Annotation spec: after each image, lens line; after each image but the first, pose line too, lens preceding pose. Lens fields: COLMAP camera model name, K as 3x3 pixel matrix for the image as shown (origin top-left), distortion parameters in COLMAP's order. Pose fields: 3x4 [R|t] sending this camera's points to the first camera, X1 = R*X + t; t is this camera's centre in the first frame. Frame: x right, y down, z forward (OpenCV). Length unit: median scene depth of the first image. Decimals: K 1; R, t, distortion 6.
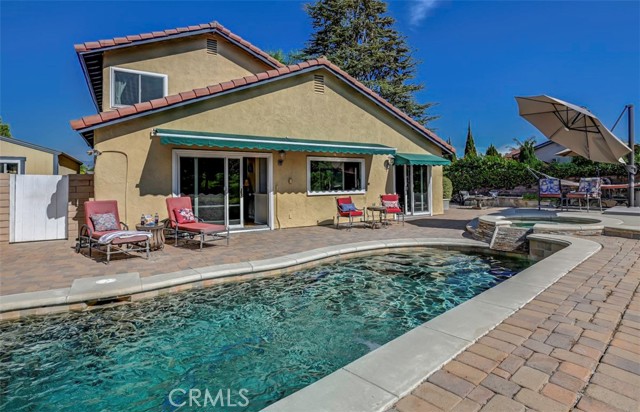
lens RADIAL K [[351.0, 0, 356.4], [0, 351.0, 177.9], [0, 0, 1]] dist [-0.012545, 0.001243]
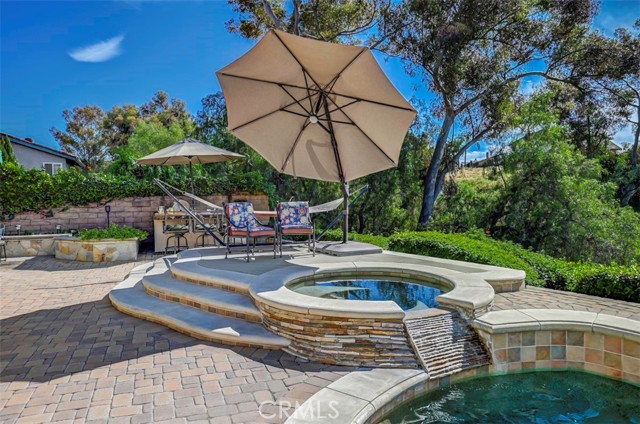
lens RADIAL K [[431.0, 0, 316.2], [0, 431.0, 213.0], [0, 0, 1]] dist [-0.012924, -0.000673]
pose [[0.237359, -0.029177, 0.970984, -0.091618], [-0.011127, 0.999402, 0.032751, -0.005339], [-0.971358, -0.018578, 0.236893, 0.715382]]
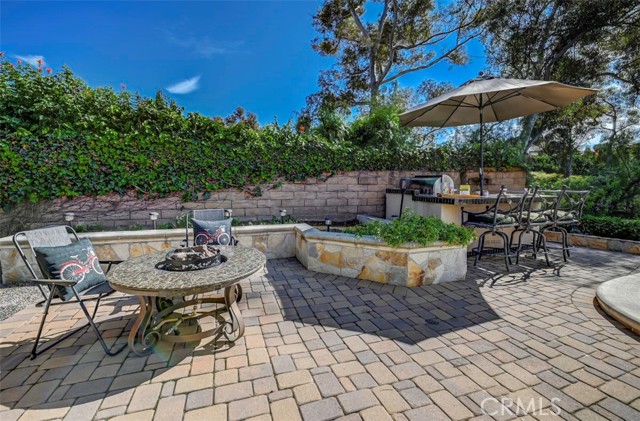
lens RADIAL K [[276.3, 0, 311.5], [0, 276.3, 208.8], [0, 0, 1]] dist [-0.009172, -0.001128]
pose [[0.277803, -0.072946, 0.957864, 0.370025], [-0.025857, 0.996184, 0.083363, 0.026671], [-0.960290, -0.047926, 0.274857, 1.410115]]
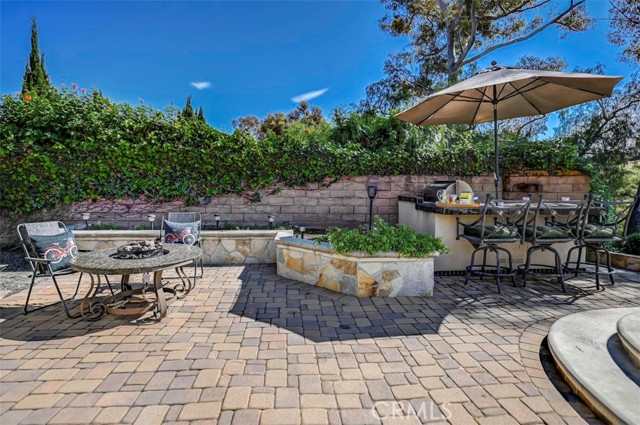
lens RADIAL K [[328.9, 0, 313.0], [0, 328.9, 211.3], [0, 0, 1]] dist [-0.010247, 0.004627]
pose [[0.496110, -0.045949, 0.867043, 0.358886], [-0.032400, 0.996923, 0.071372, 0.019916], [-0.867655, -0.063501, 0.493094, 1.263439]]
